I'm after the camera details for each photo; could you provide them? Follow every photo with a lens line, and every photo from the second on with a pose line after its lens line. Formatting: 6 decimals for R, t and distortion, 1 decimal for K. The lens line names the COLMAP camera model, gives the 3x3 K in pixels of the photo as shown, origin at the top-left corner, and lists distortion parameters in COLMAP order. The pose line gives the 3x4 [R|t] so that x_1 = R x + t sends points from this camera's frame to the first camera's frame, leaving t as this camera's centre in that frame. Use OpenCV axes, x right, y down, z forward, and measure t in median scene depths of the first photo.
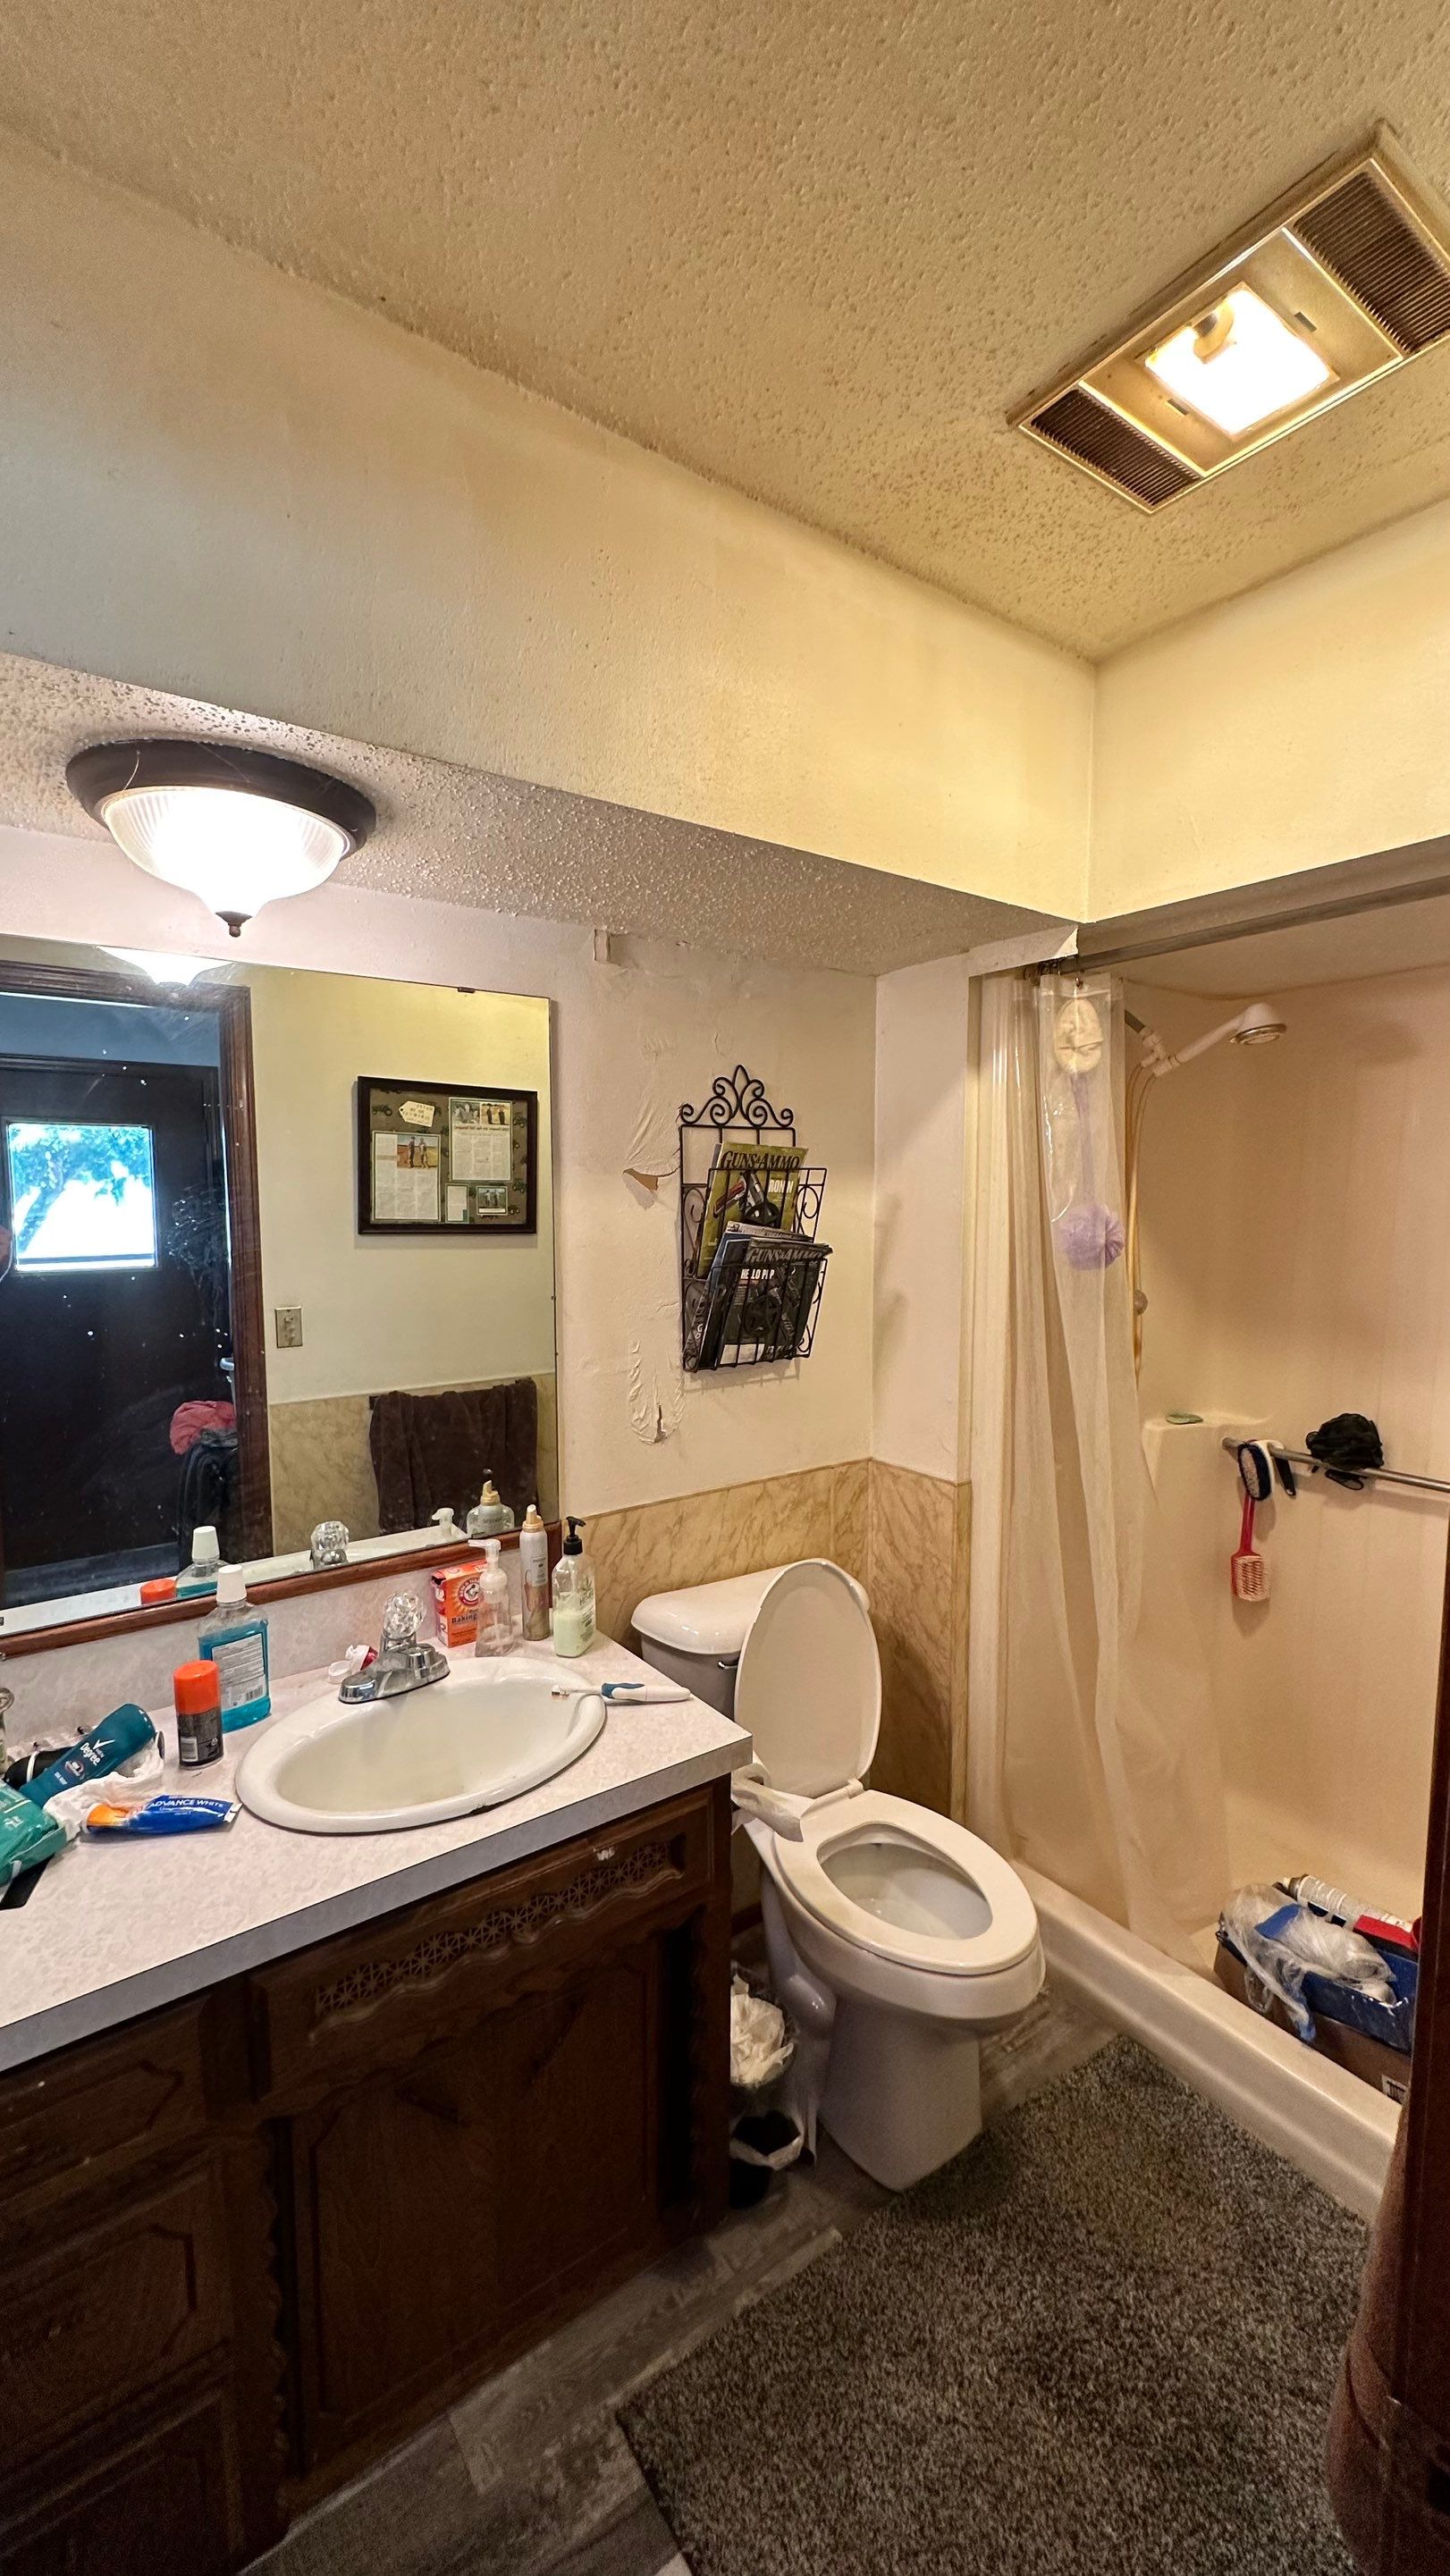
lens RADIAL K [[1023.2, 0, 726.3], [0, 1023.2, 1287.4], [0, 0, 1]] dist [-0.001270, 0.000252]
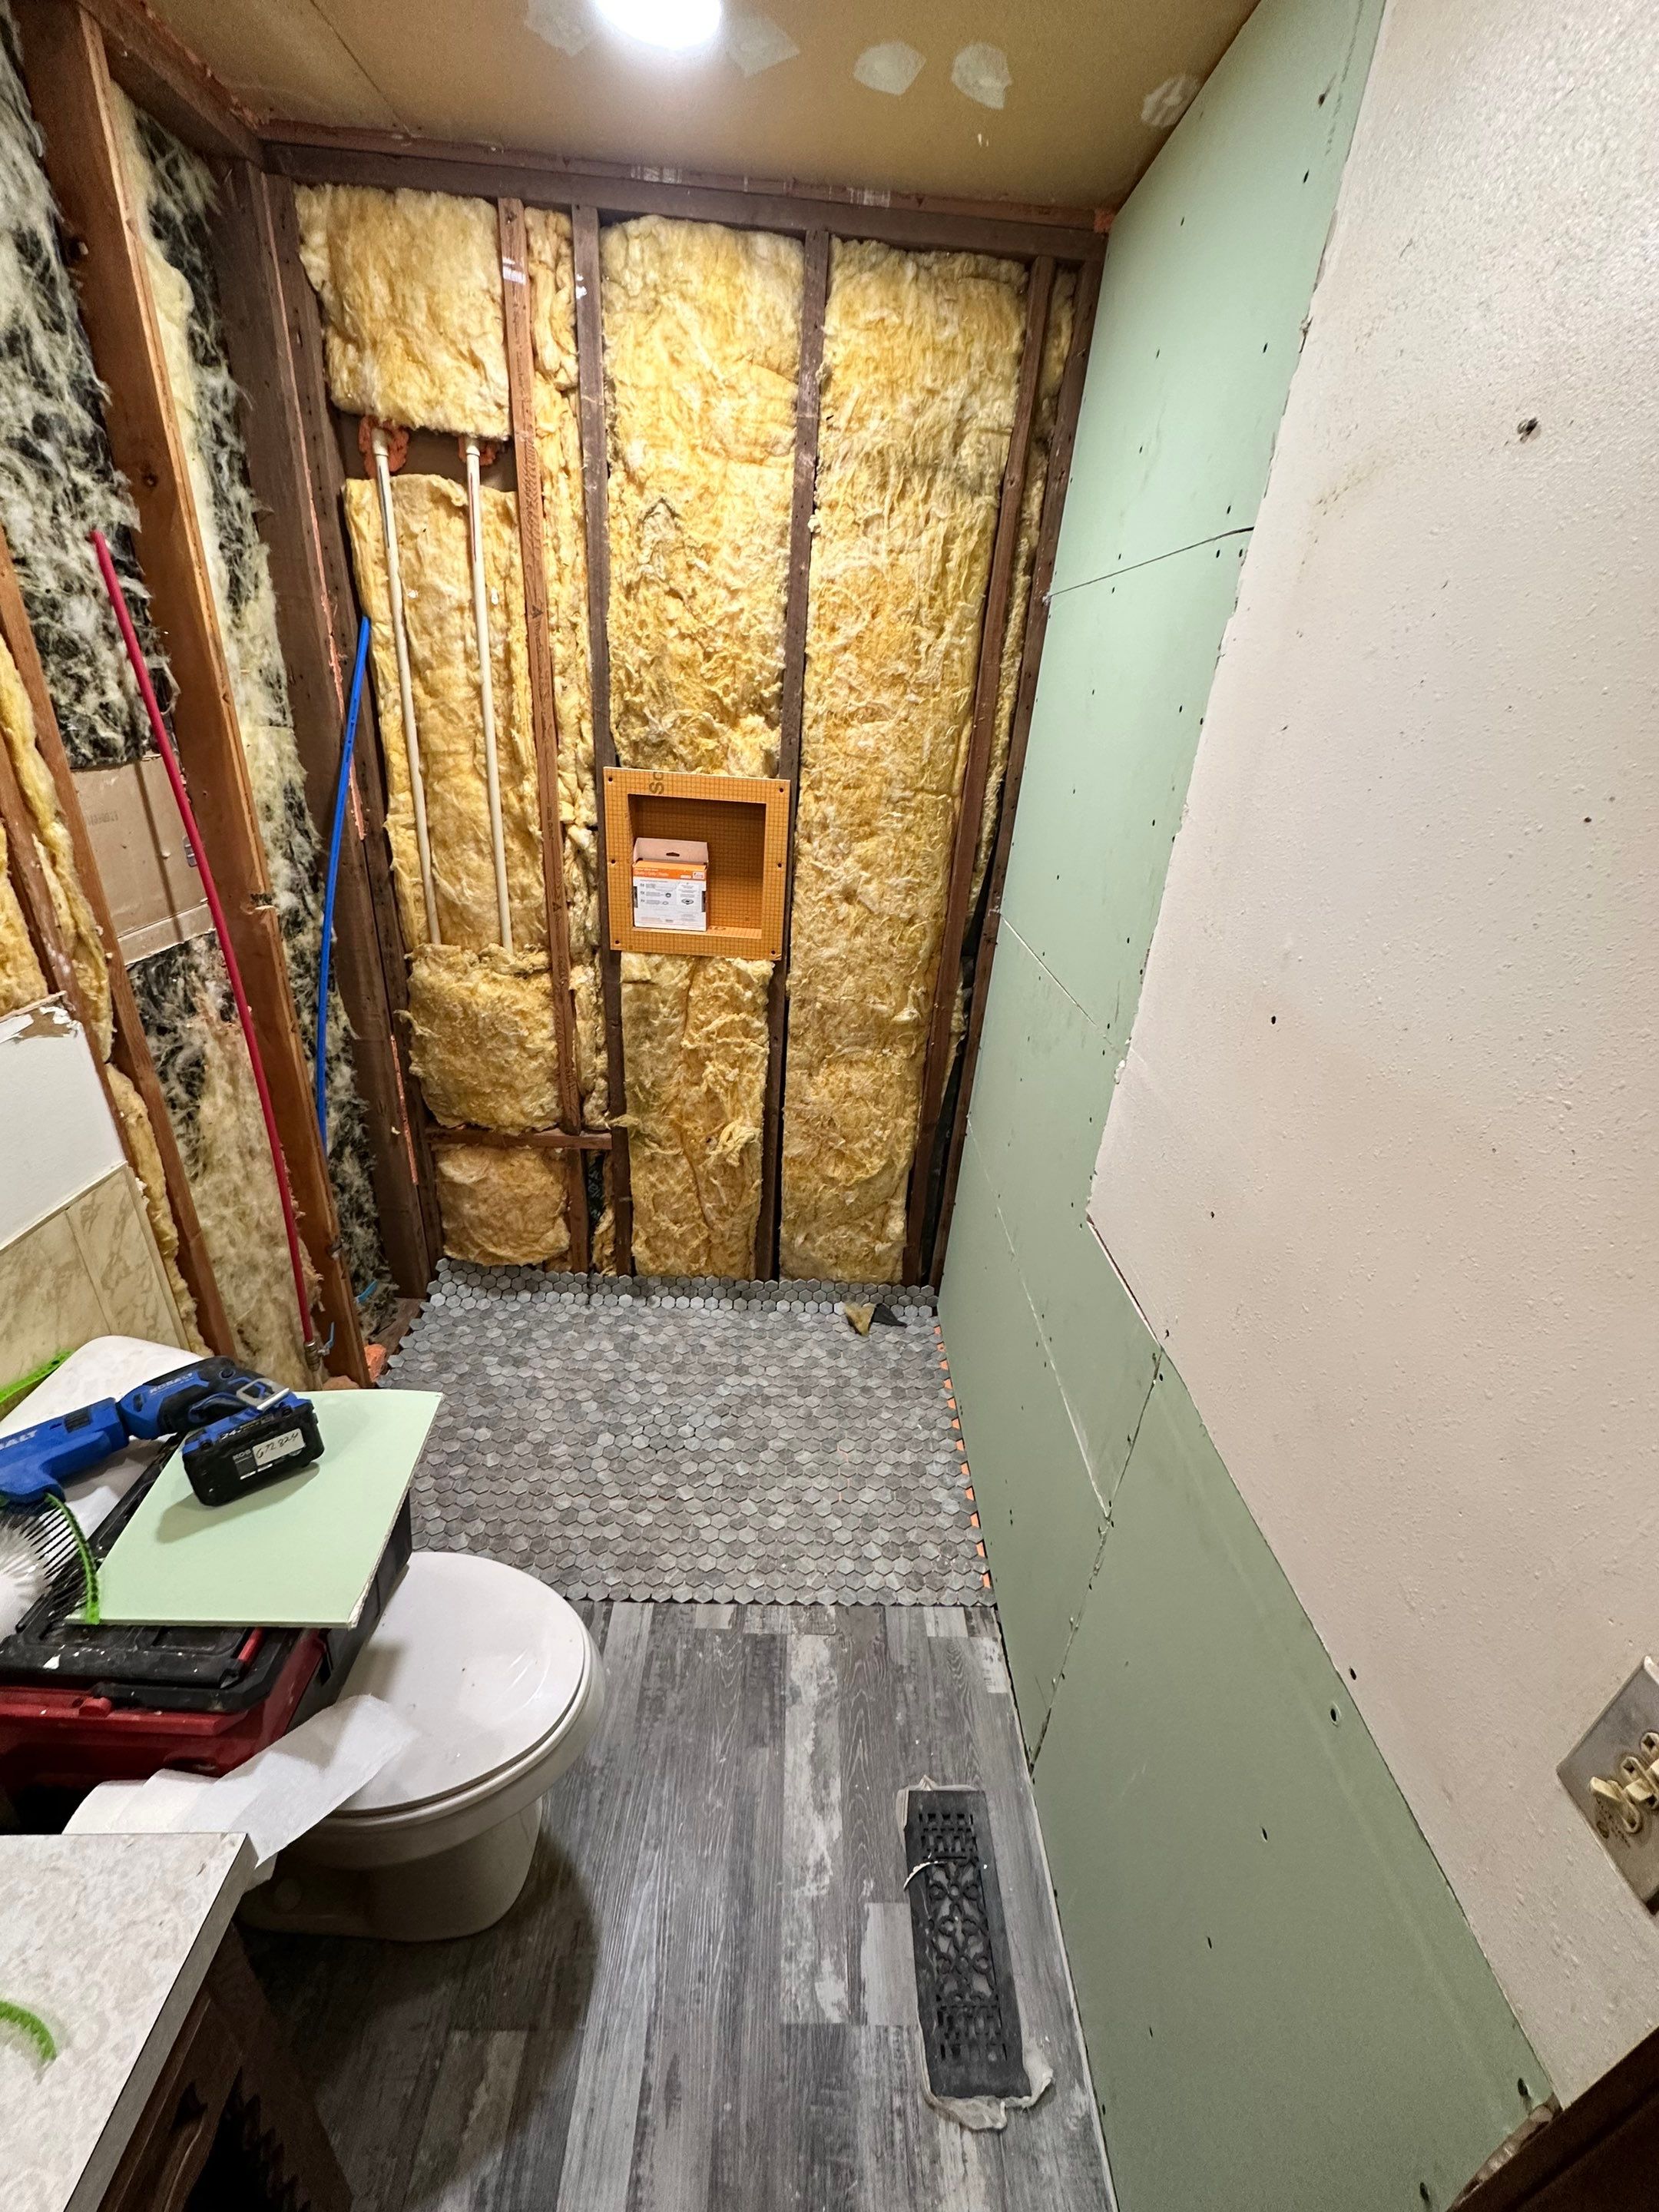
lens RADIAL K [[878.9, 0, 829.2], [0, 878.9, 1102.9], [0, 0, 1]] dist [-0.005803, 0.002255]
pose [[0.564133, -0.323515, 0.759665, -0.024050], [0.003284, 0.920916, 0.389748, -0.109568], [-0.825677, -0.217375, 0.520582, 0.424973]]
